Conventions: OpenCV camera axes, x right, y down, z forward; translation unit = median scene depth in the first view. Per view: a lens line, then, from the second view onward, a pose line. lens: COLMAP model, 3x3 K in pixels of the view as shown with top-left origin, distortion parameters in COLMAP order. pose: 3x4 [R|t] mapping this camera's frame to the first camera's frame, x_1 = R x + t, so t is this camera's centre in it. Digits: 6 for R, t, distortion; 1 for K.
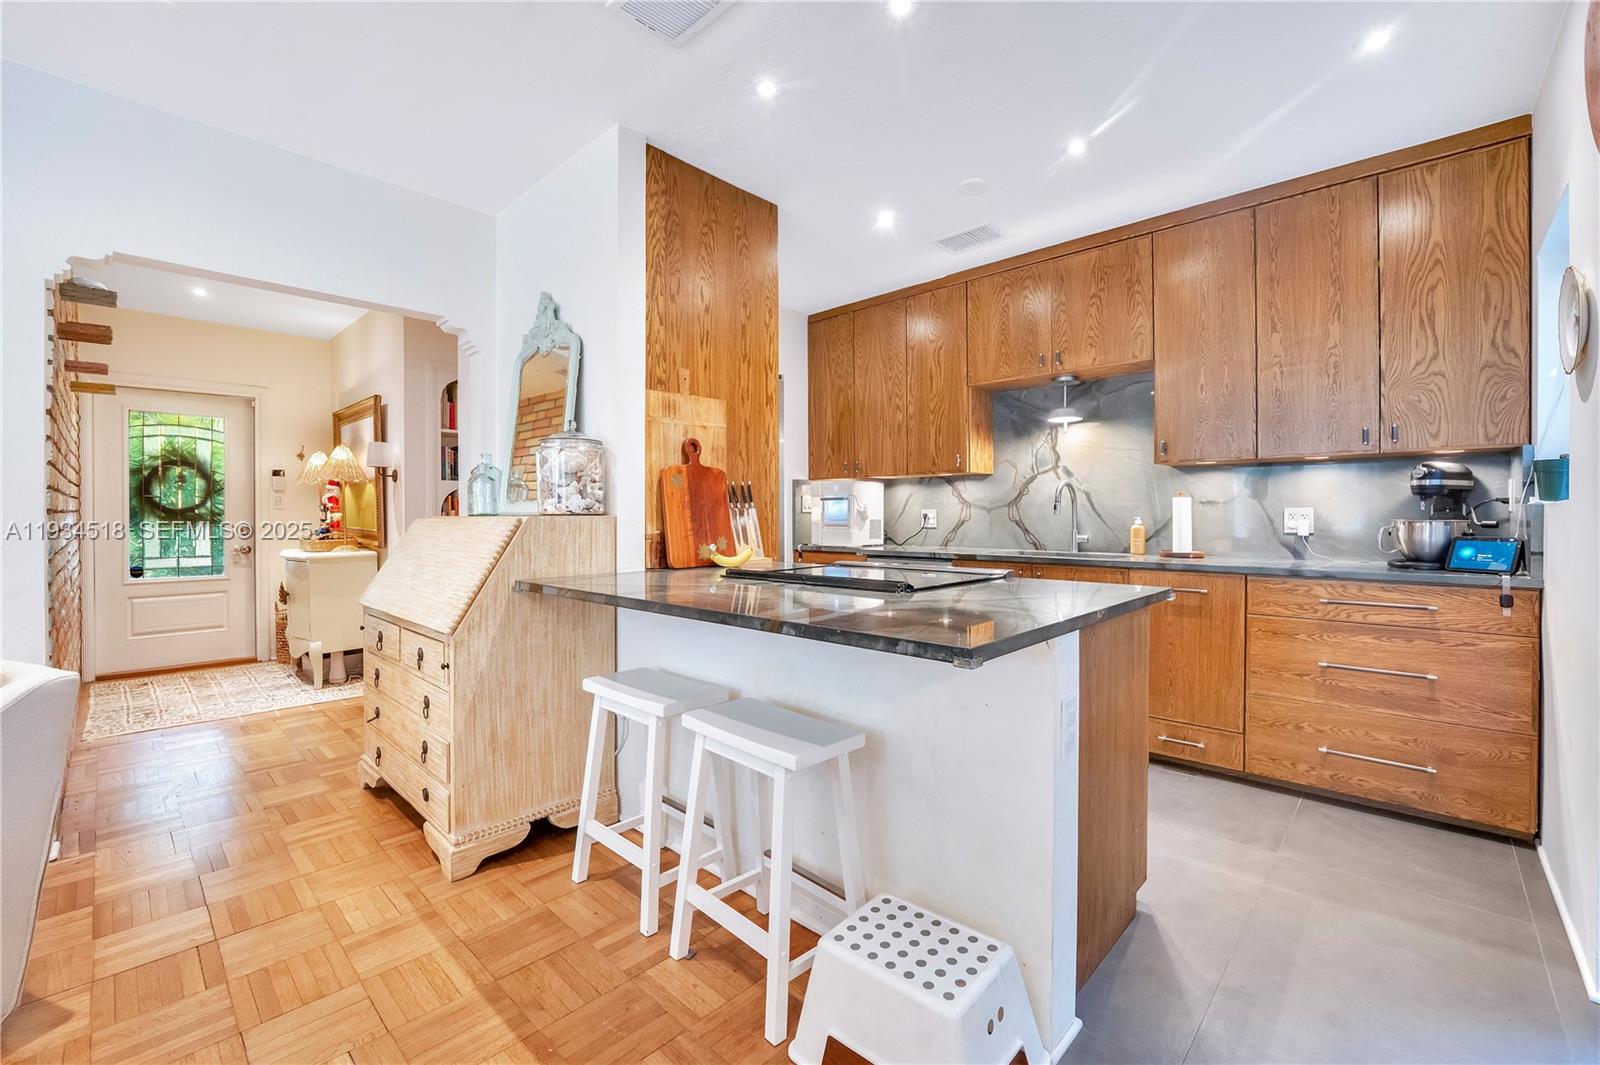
lens RADIAL K [[662.0, 0, 806.0], [0, 662.0, 526.9], [0, 0, 1]] dist [-0.021708, 0.000643]
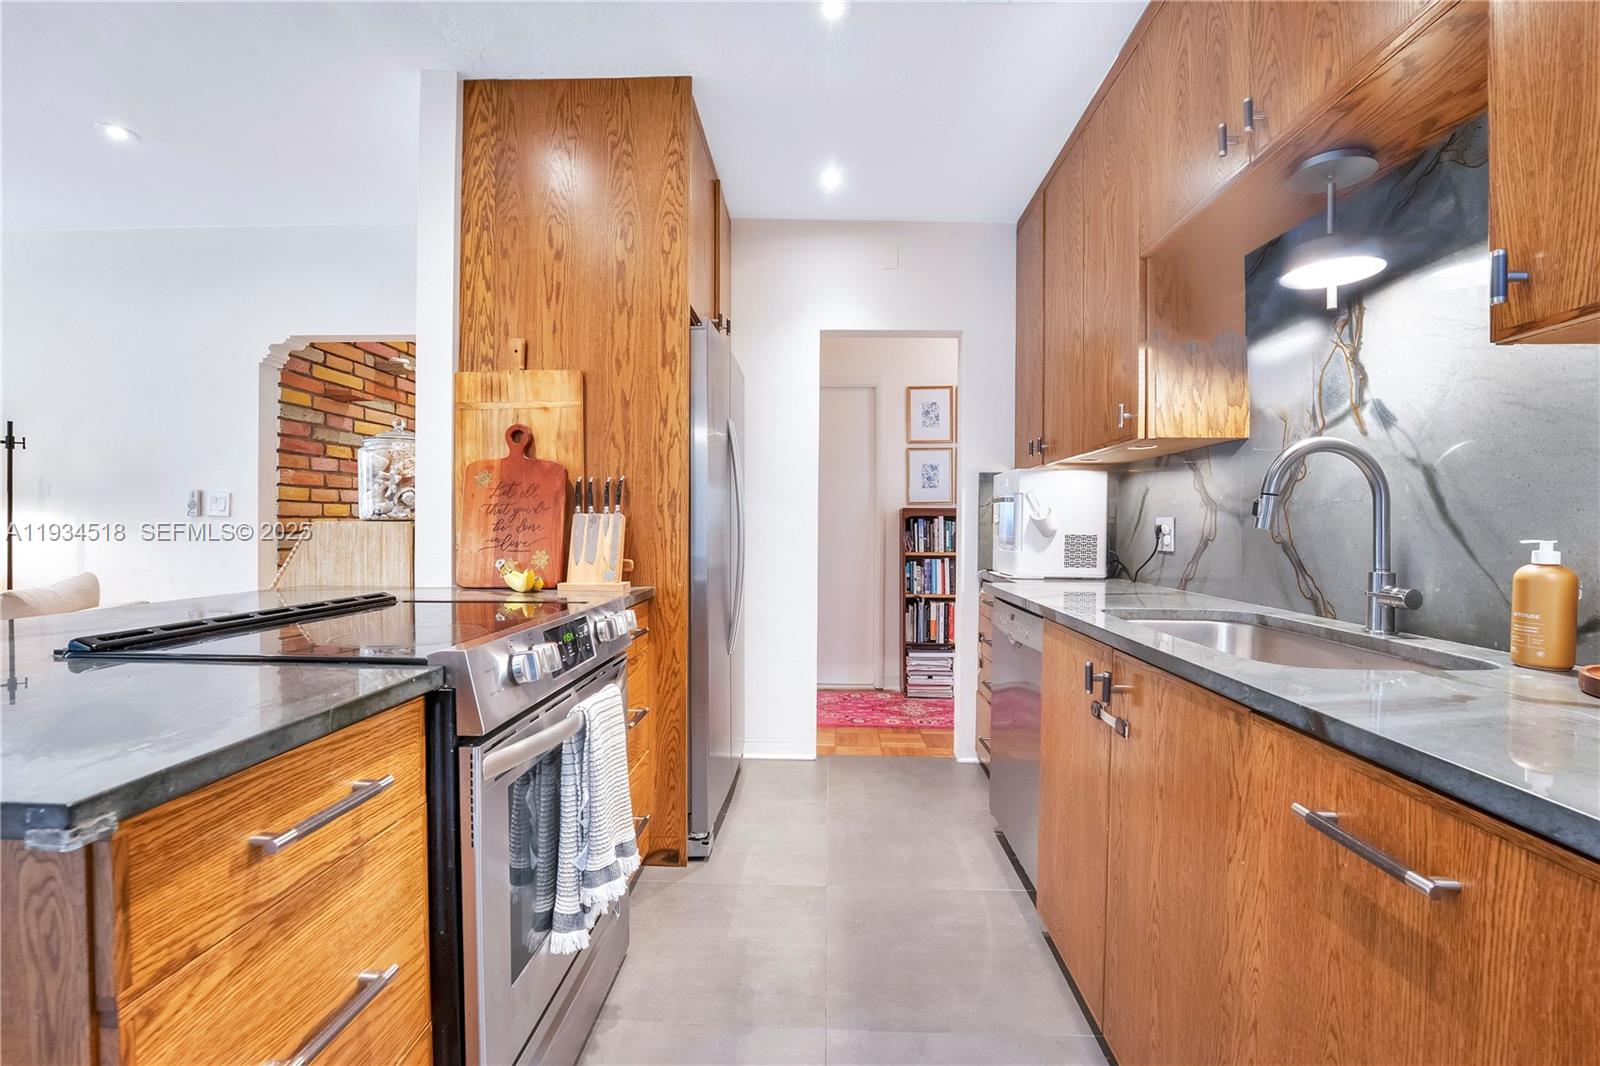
lens RADIAL K [[662.0, 0, 807.8], [0, 662.0, 536.7], [0, 0, 1]] dist [-0.021708, 0.000643]
pose [[0.670767, 0.020243, -0.741392, 0.591328], [-0.022845, 0.999717, 0.006628, -0.011817], [0.741316, 0.012492, 0.671040, 0.669603]]
